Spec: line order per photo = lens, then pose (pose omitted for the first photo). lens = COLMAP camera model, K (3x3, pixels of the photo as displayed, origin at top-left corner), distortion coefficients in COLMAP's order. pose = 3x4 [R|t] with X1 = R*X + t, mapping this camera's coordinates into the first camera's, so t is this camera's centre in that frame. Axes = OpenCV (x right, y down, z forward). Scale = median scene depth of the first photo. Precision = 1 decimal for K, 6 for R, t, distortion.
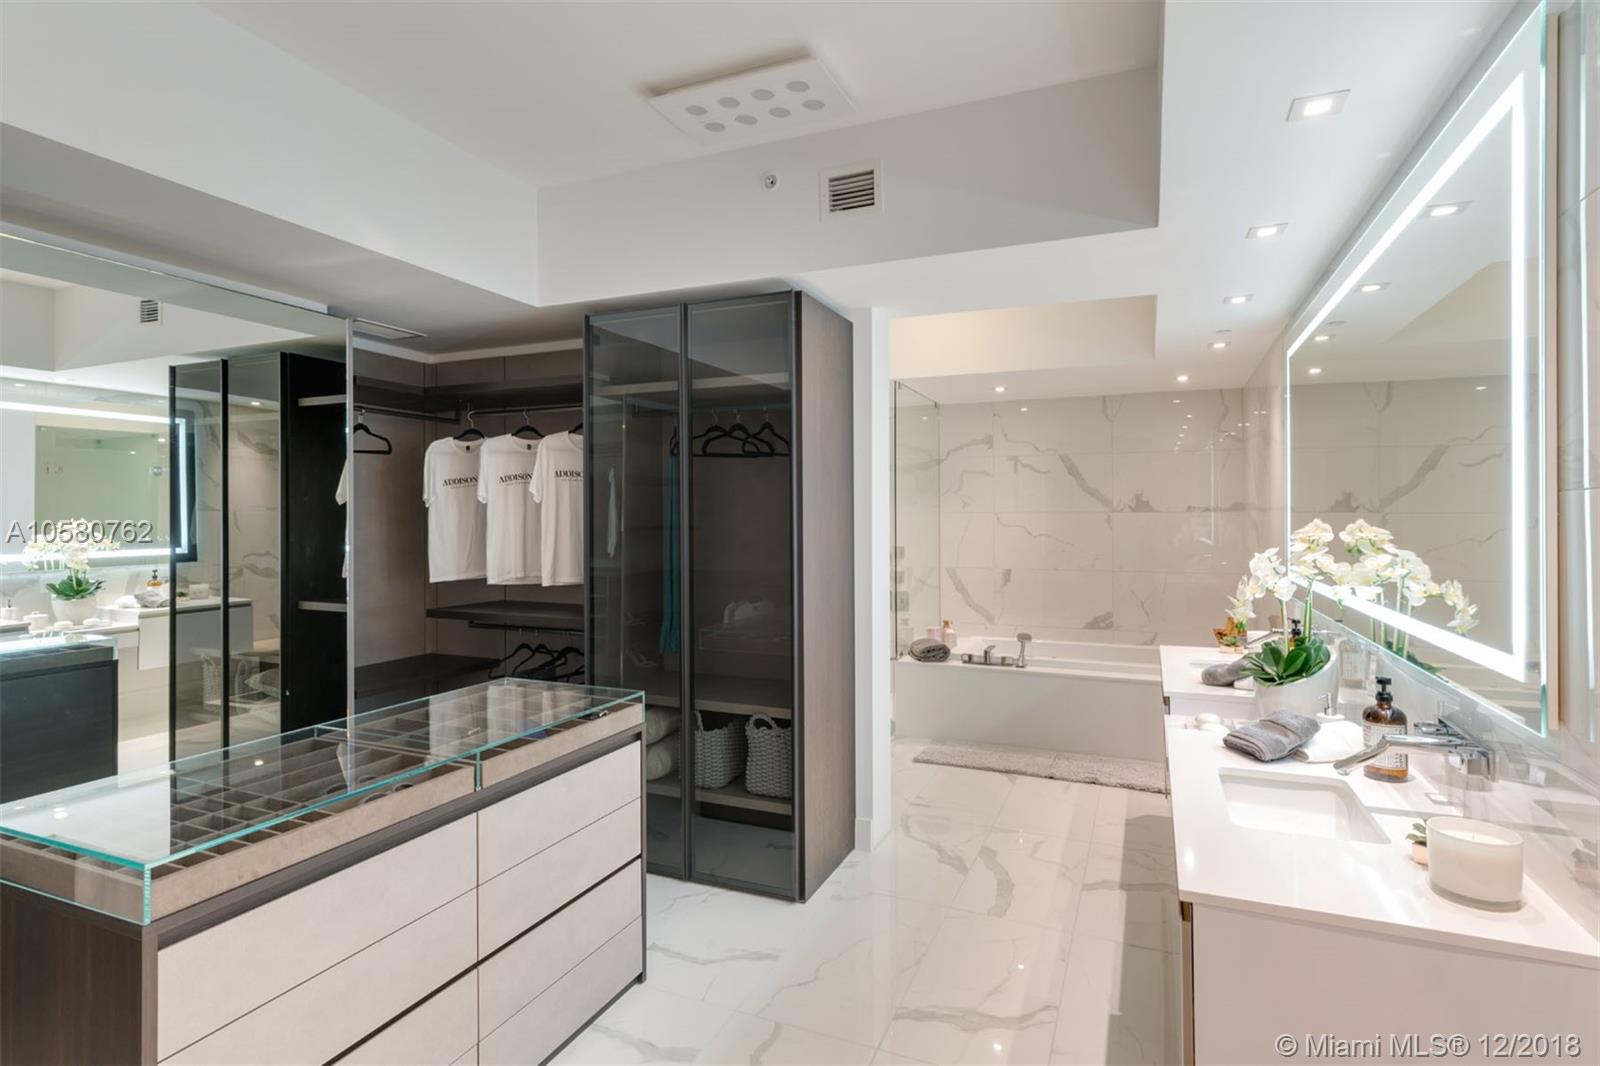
lens RADIAL K [[829.4, 0, 797.8], [0, 829.4, 501.1], [0, 0, 1]] dist [0.000093, 0.000497]
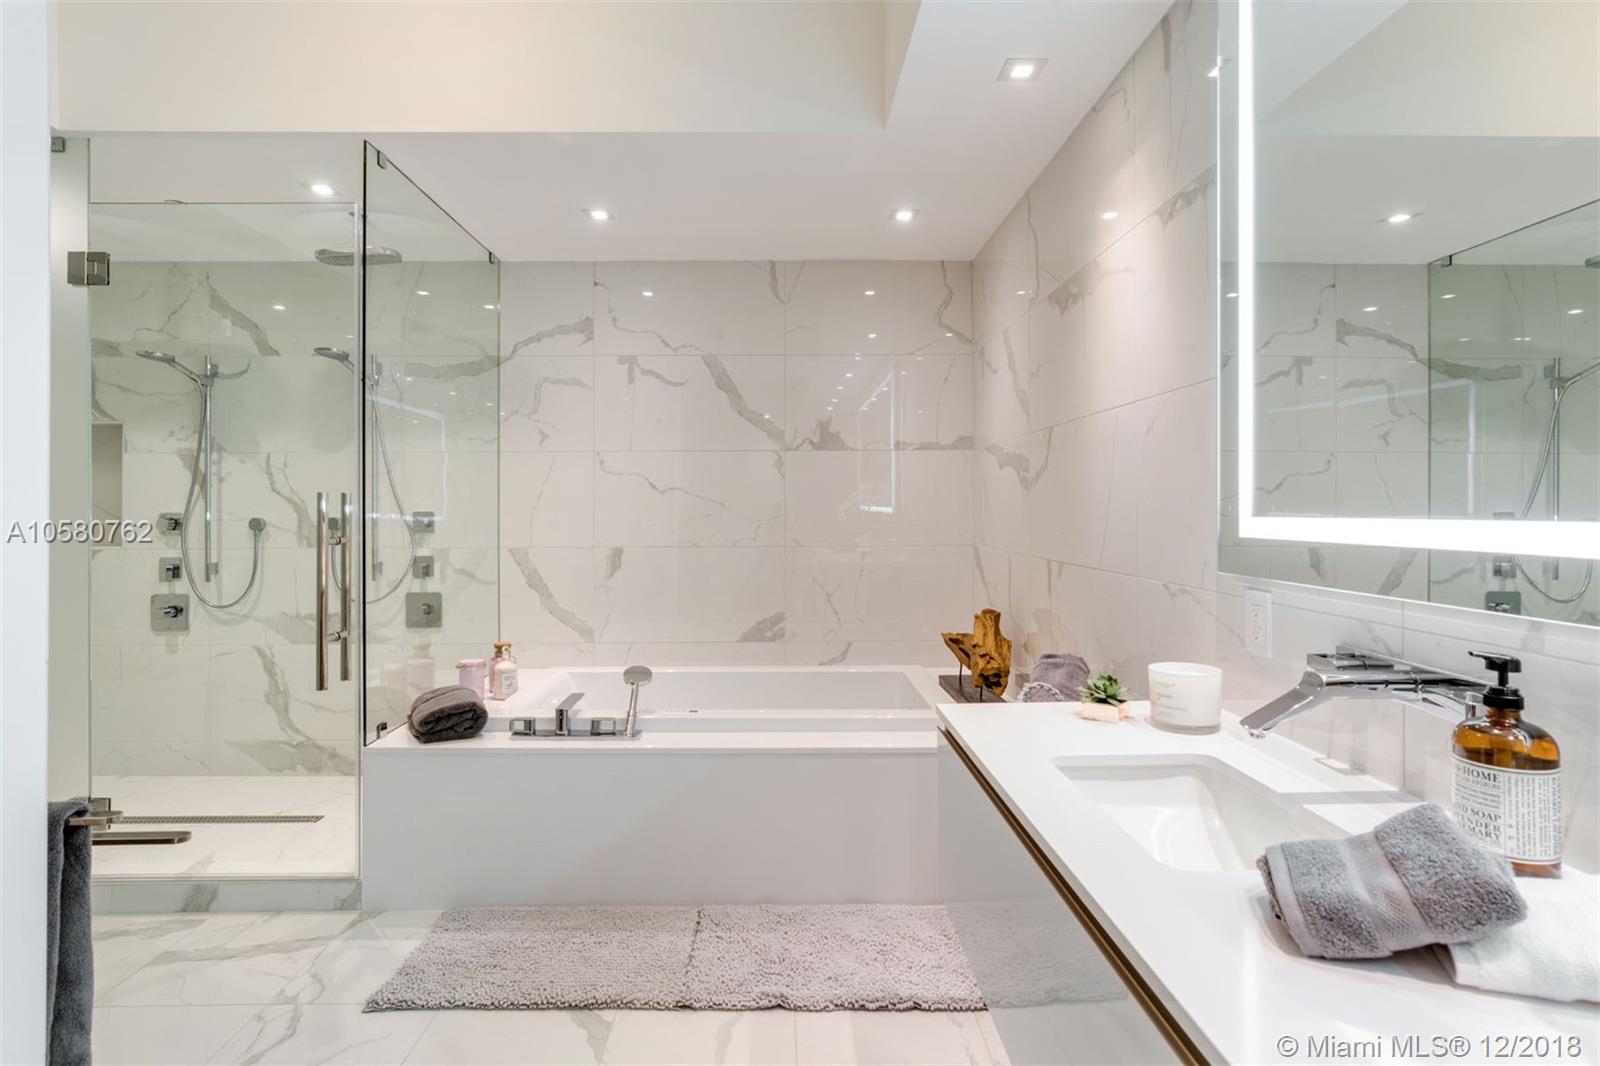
lens RADIAL K [[829.4, 0, 797.8], [0, 829.4, 501.1], [0, 0, 1]] dist [0.000093, 0.000497]
pose [[0.909424, 0.002228, 0.415864, 0.140483], [-0.006197, 0.999947, 0.008196, 0.048841], [-0.415824, -0.010031, 0.909390, 0.463334]]
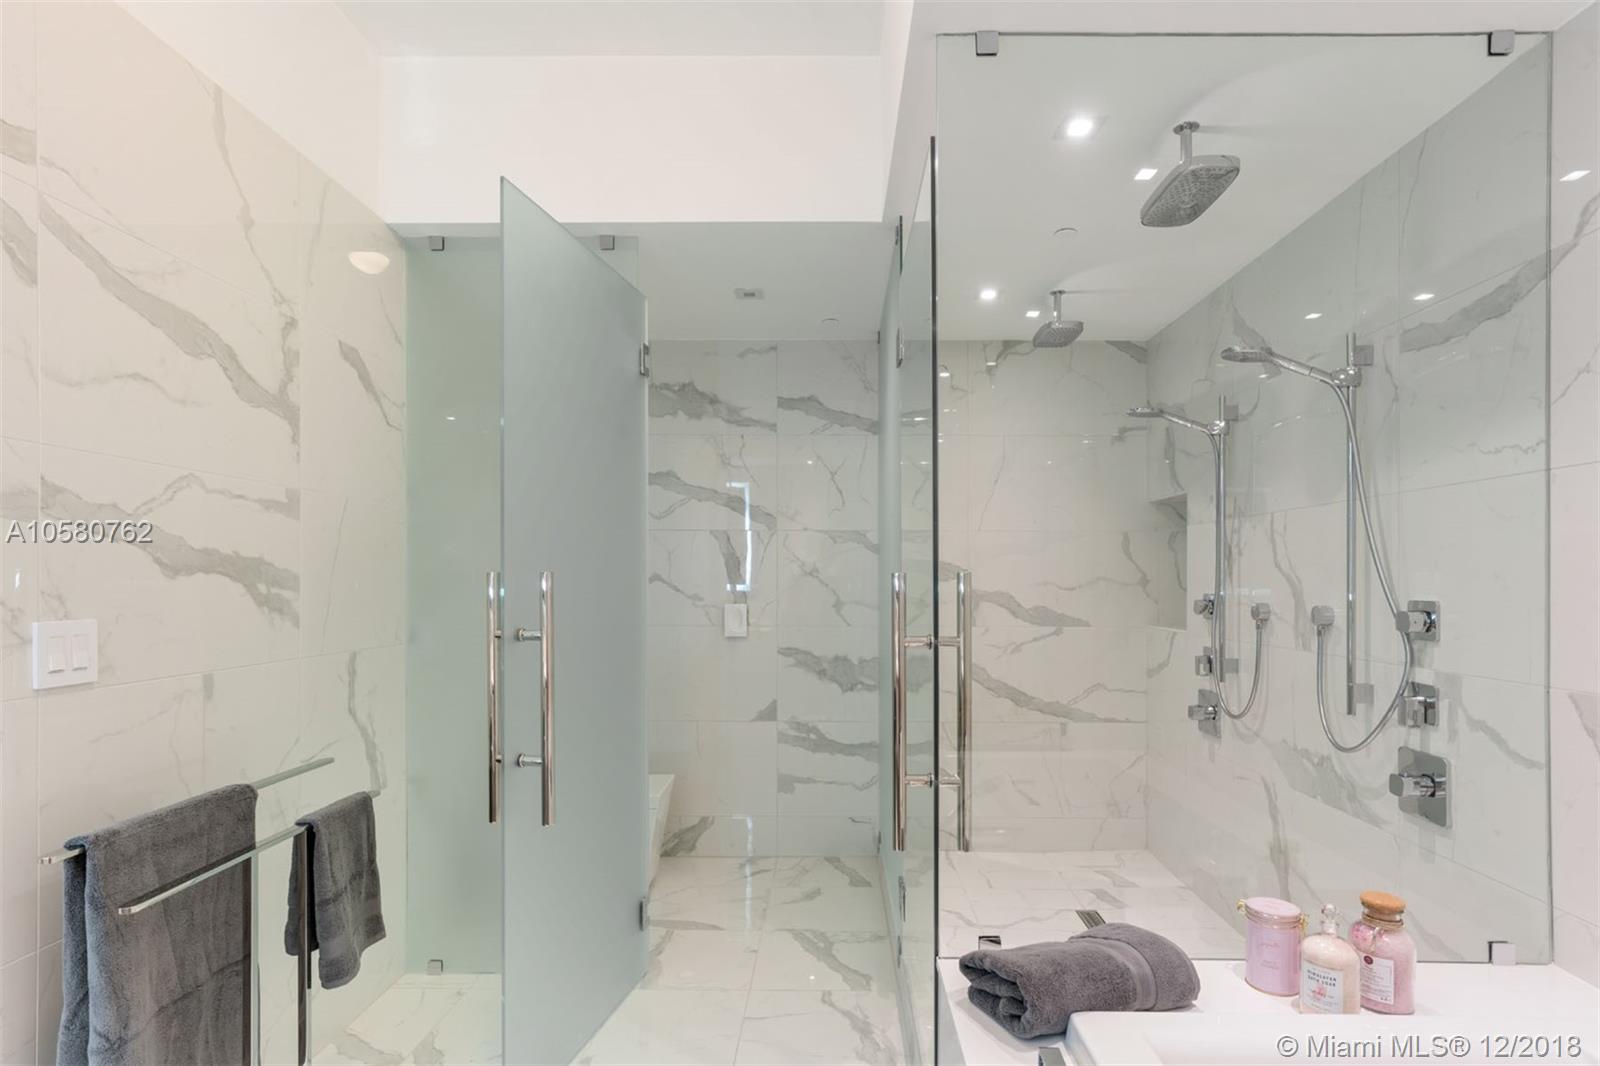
lens RADIAL K [[824.7, 0, 804.1], [0, 824.7, 578.8], [0, 0, 1]] dist [0.000407, 0.000321]
pose [[0.370858, 0.003216, -0.928684, 0.371402], [0.010149, 0.999920, 0.007515, 0.049941], [0.928634, -0.012213, 0.370796, 0.814744]]
